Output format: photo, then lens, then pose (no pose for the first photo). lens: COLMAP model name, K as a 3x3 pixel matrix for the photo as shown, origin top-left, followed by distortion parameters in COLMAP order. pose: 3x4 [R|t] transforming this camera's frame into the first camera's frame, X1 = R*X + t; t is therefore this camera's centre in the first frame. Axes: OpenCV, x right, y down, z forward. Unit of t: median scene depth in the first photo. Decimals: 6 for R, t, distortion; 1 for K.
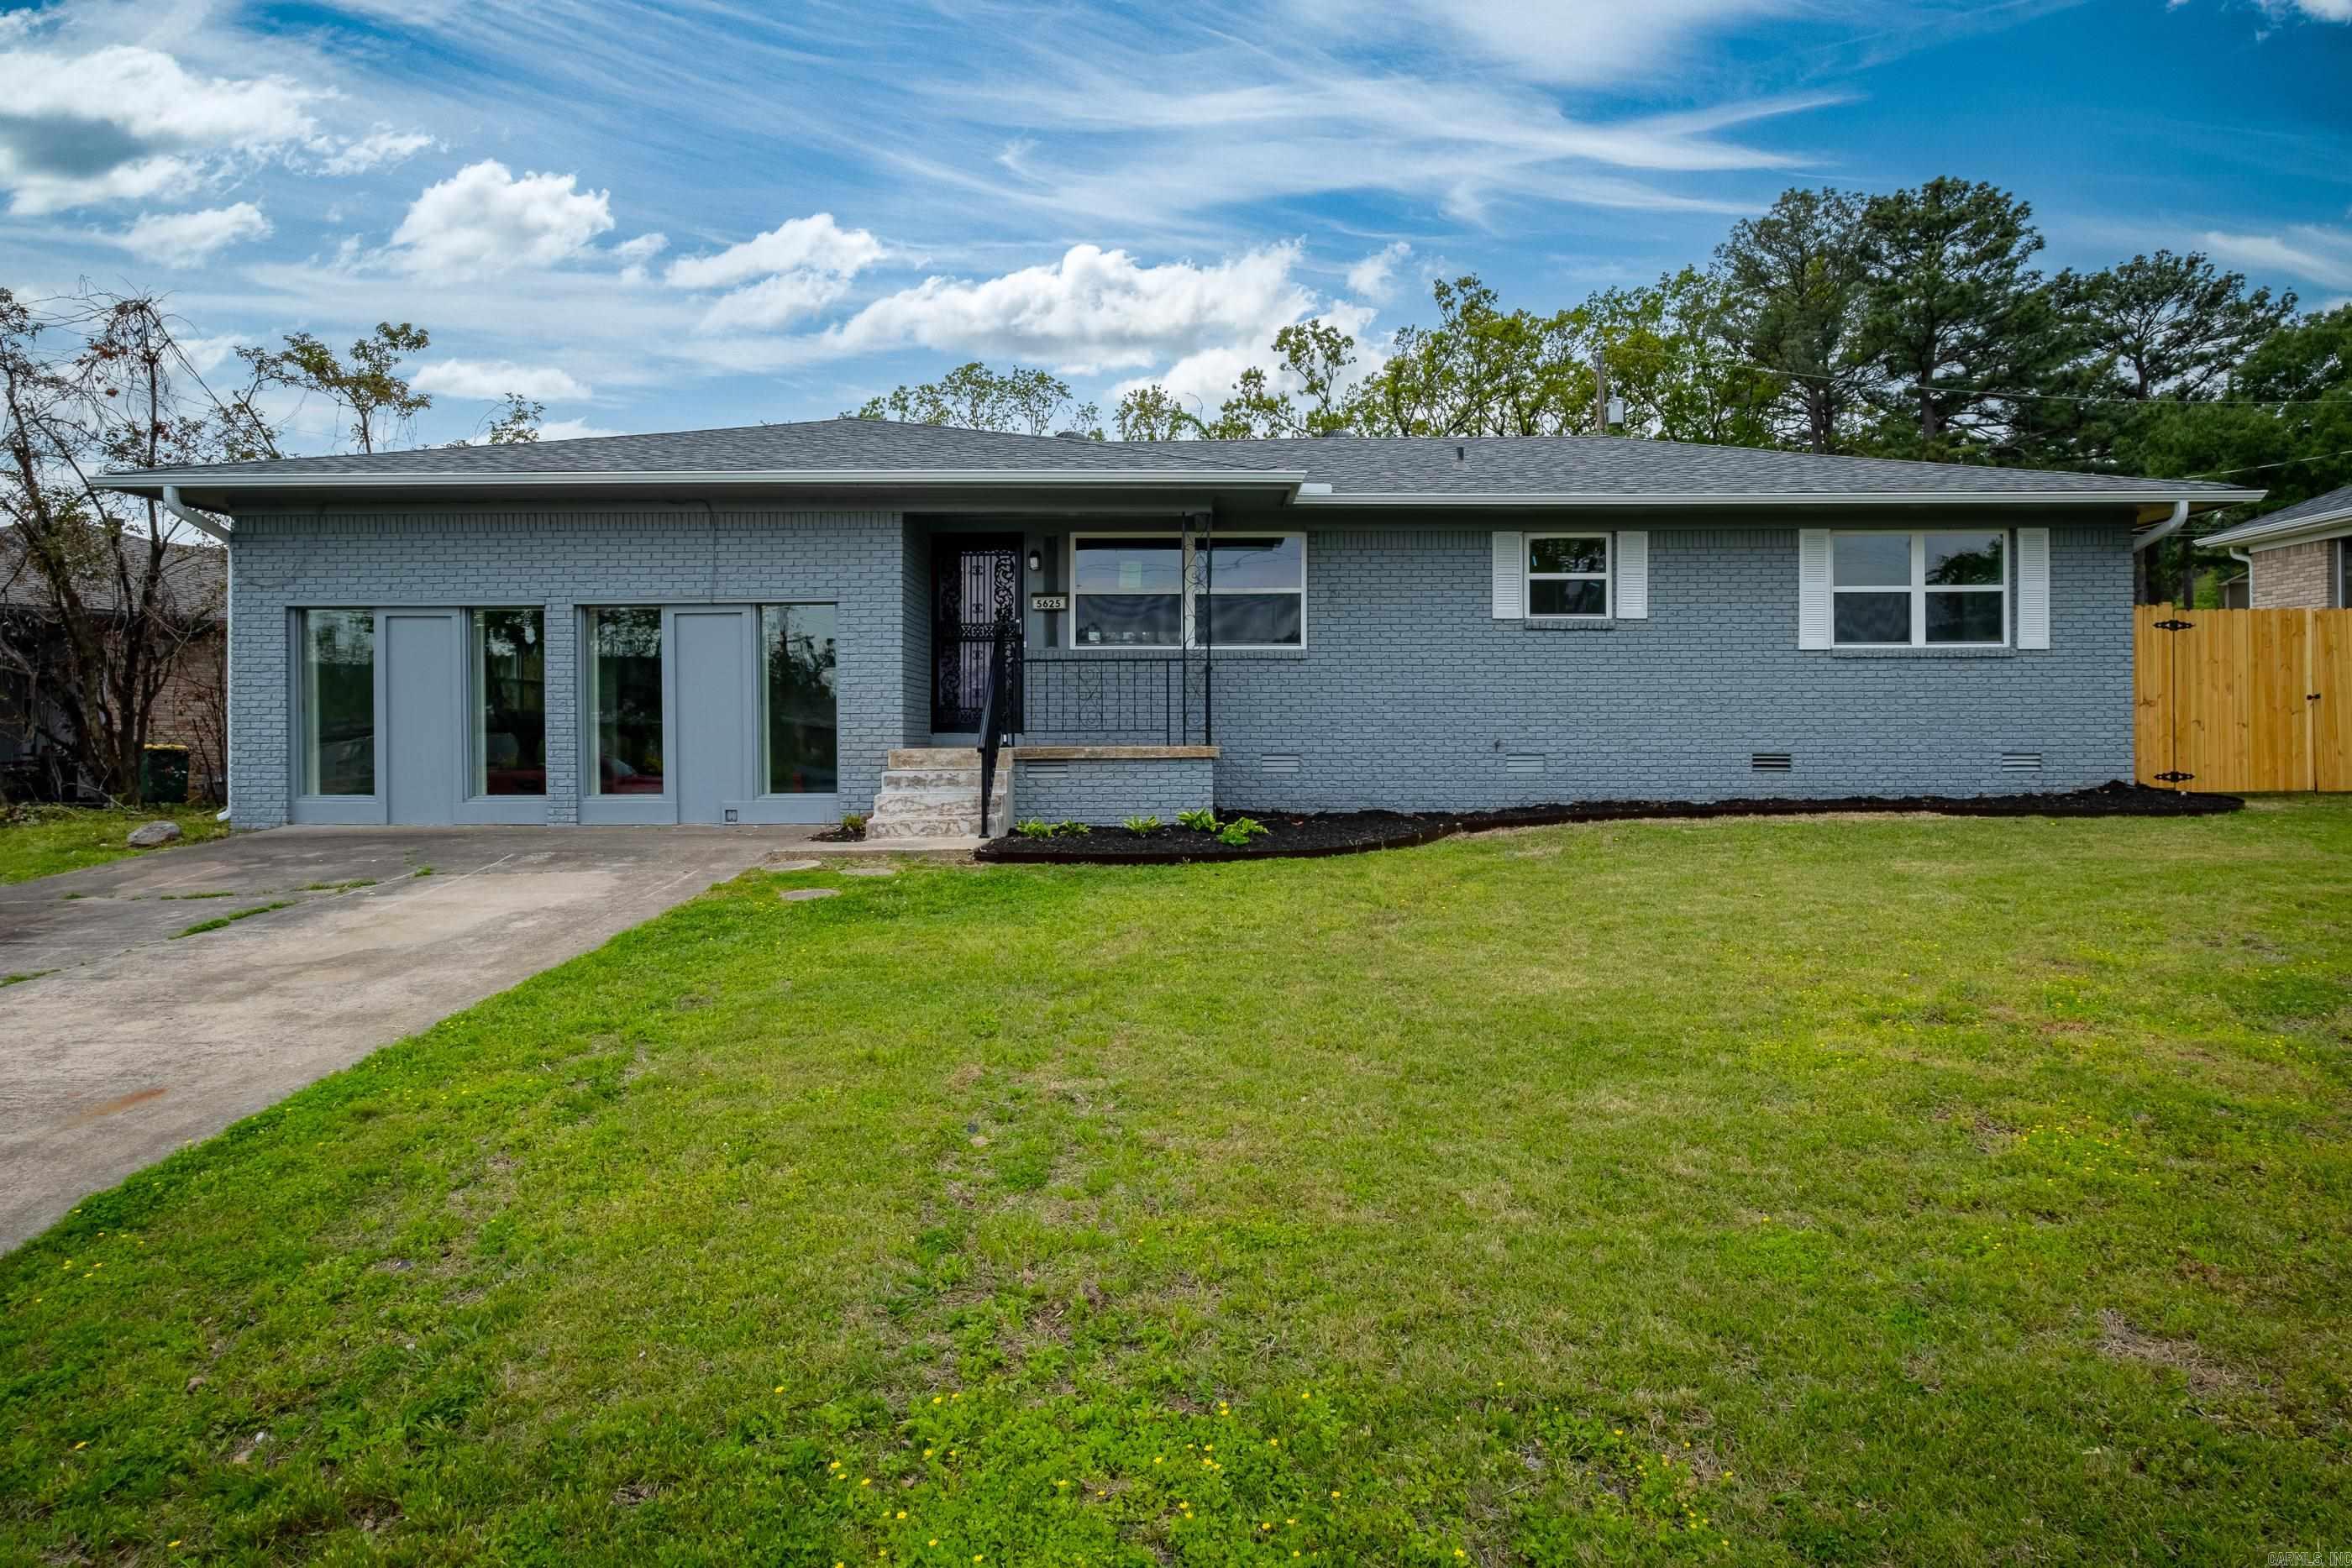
lens RADIAL K [[1297.2, 0, 1210.4], [0, 1297.2, 736.9], [0, 0, 1]] dist [-0.024379, 0.021089]
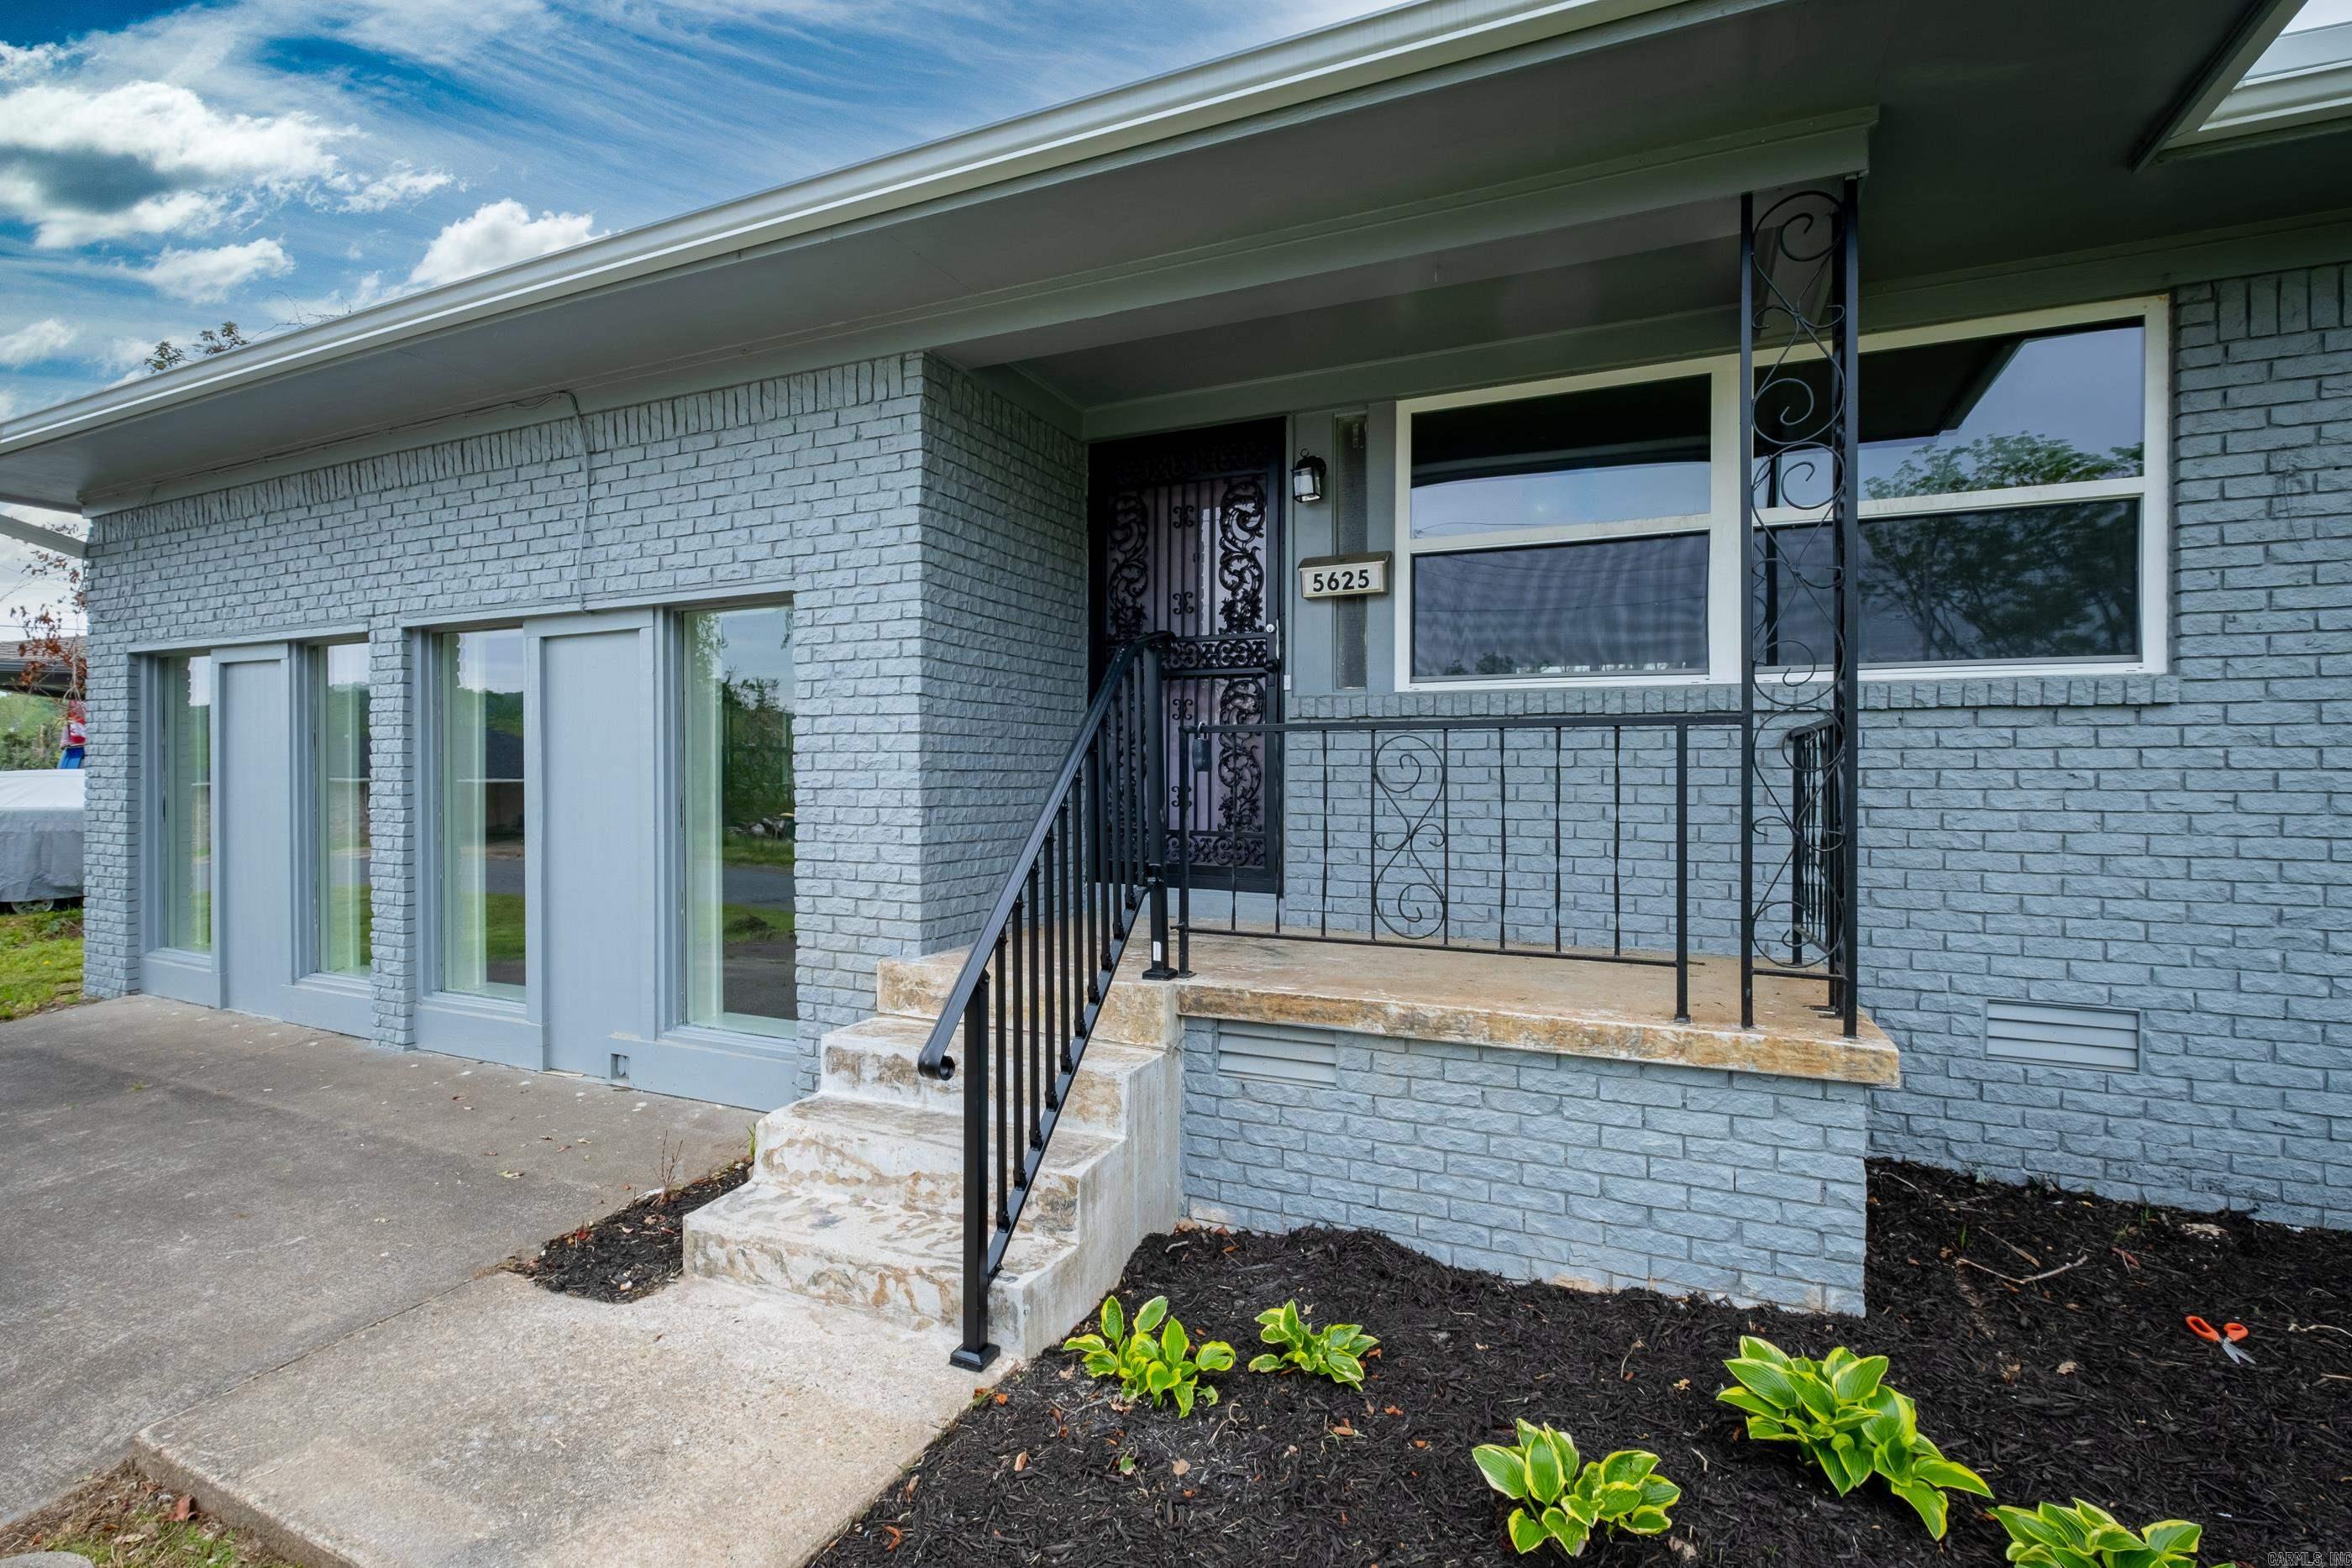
lens RADIAL K [[1227.8, 0, 1048.5], [0, 1227.8, 772.7], [0, 0, 1]] dist [-0.003198, -0.003875]
pose [[0.888791, 0.006138, -0.458273, -0.029390], [-0.007487, 0.999971, -0.001128, -0.041333], [0.458253, 0.004434, 0.888811, 0.615340]]
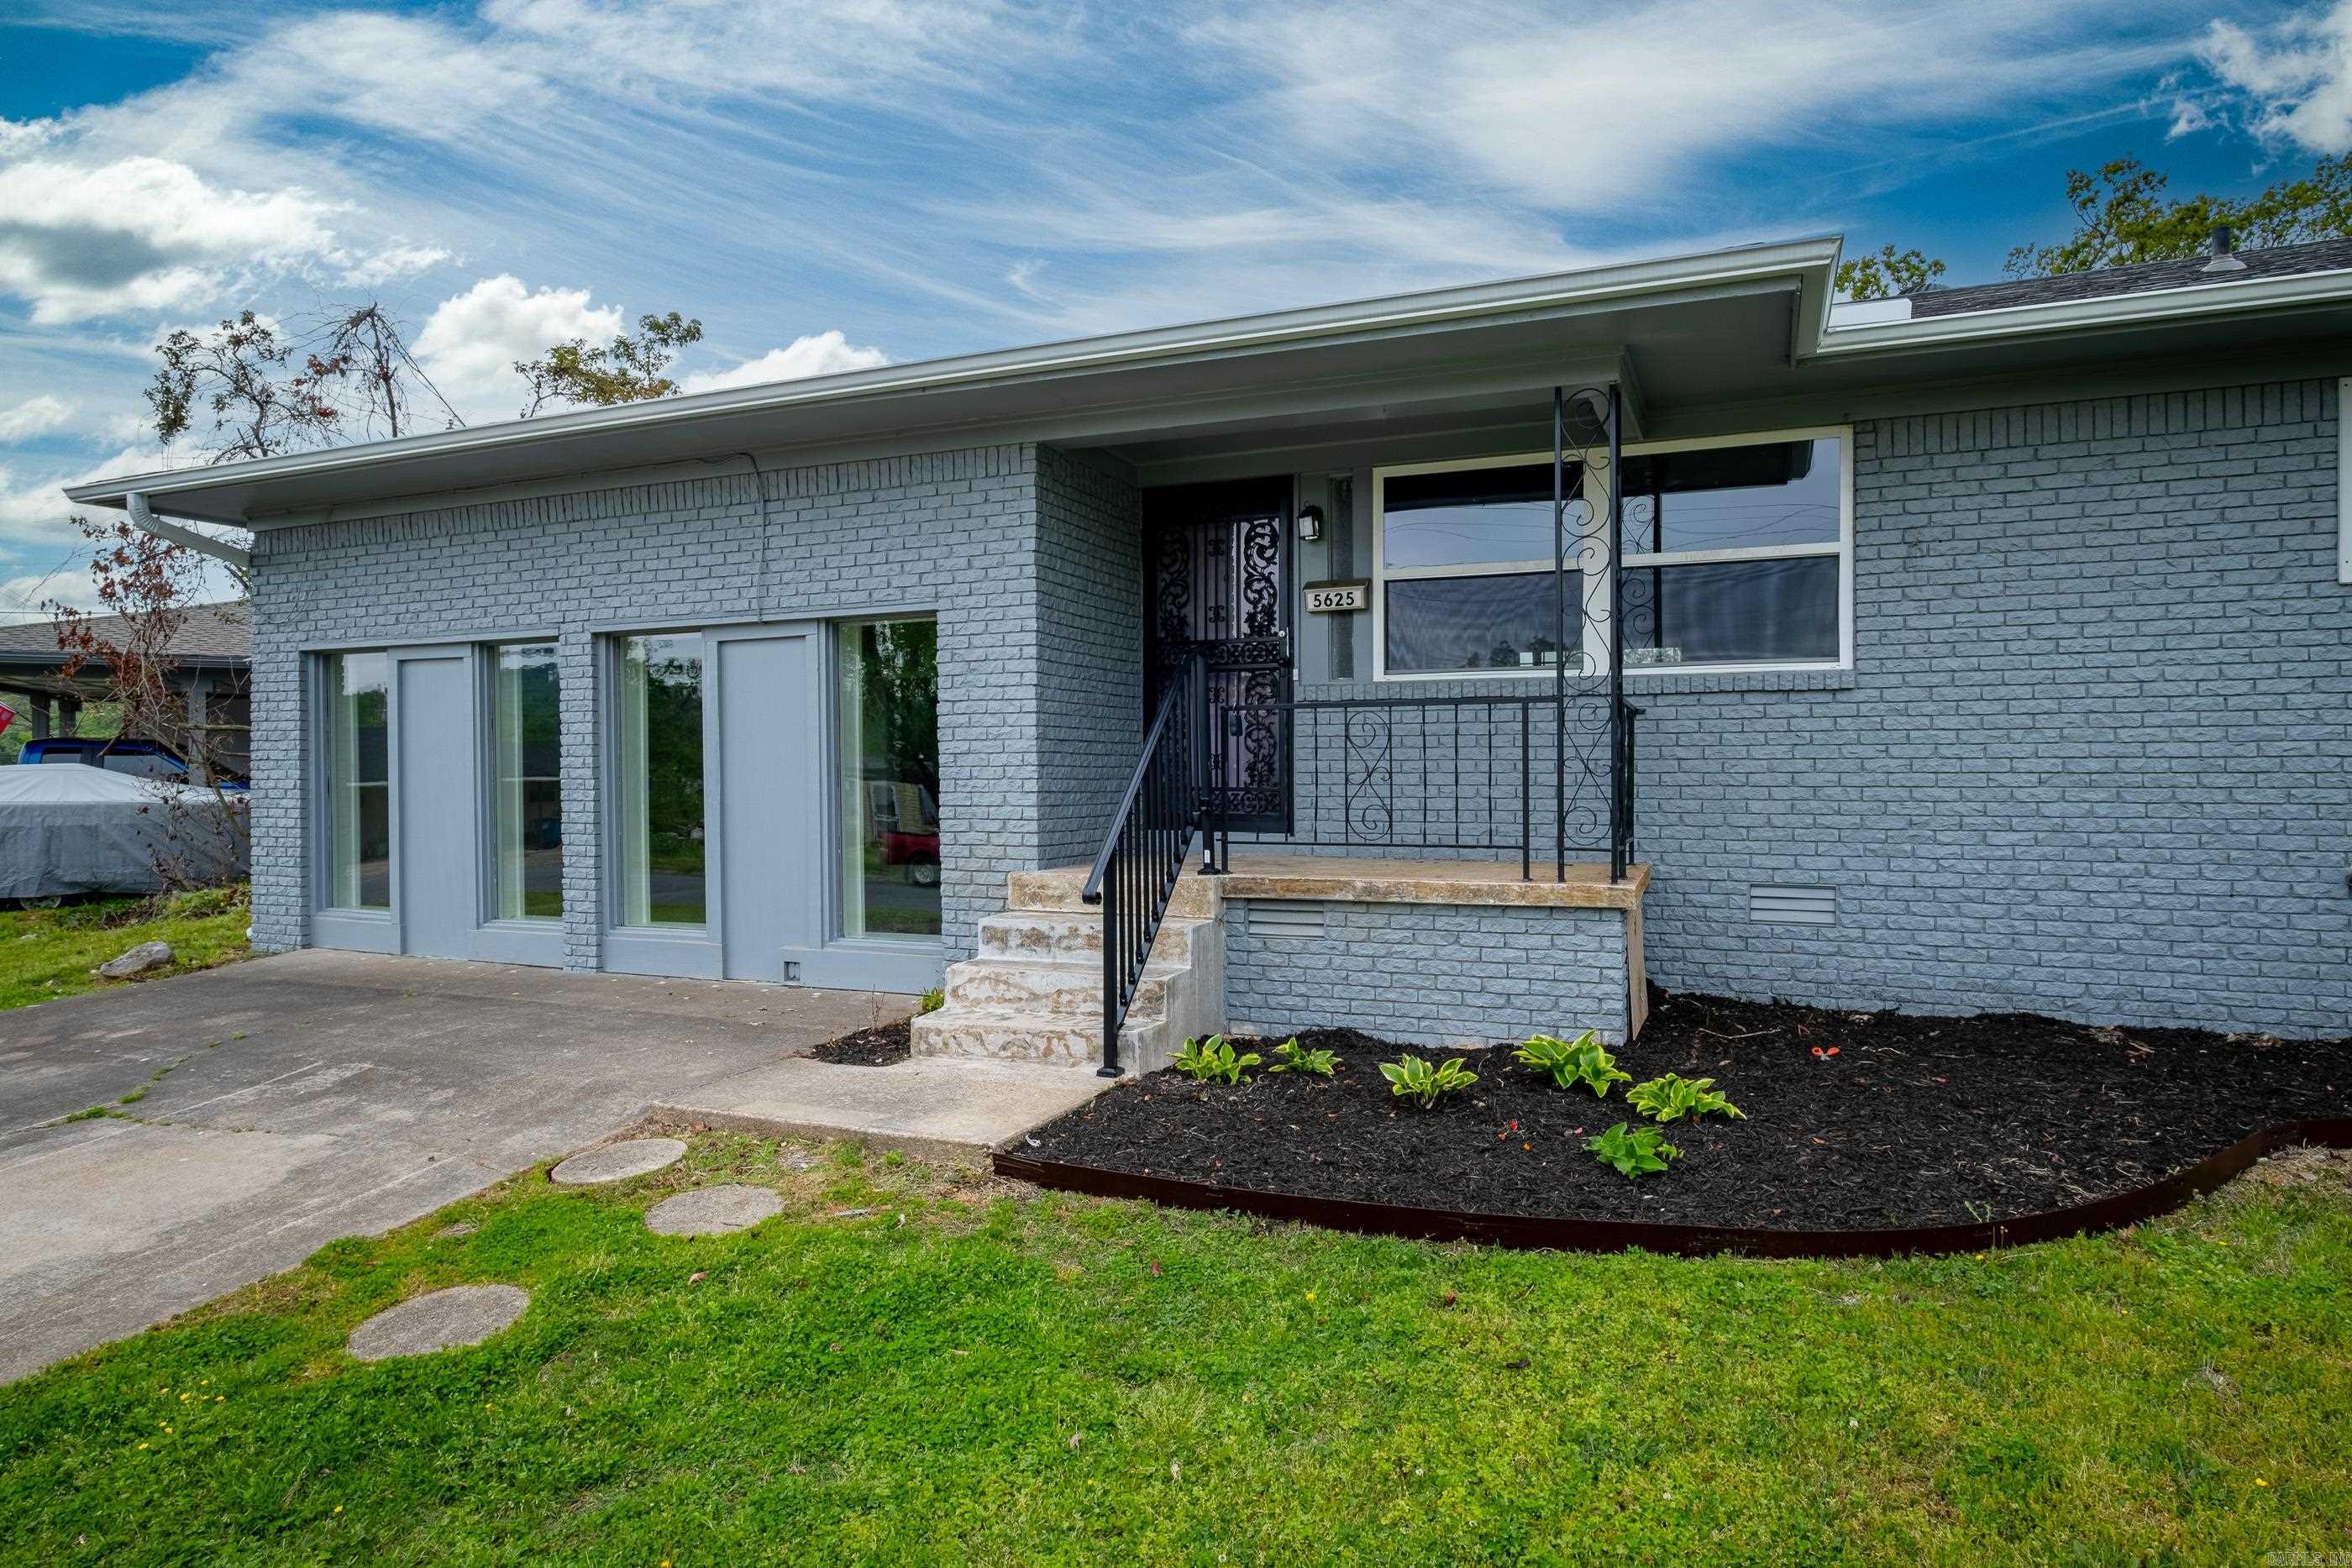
lens RADIAL K [[1426.8, 0, 1138.6], [0, 1426.8, 778.8], [0, 0, 1]] dist [-0.032364, 0.029163]
pose [[0.918342, 0.001115, -0.395786, 0.039092], [0.000682, 0.999990, 0.004400, -0.029247], [0.395787, -0.004311, 0.918332, 0.409339]]
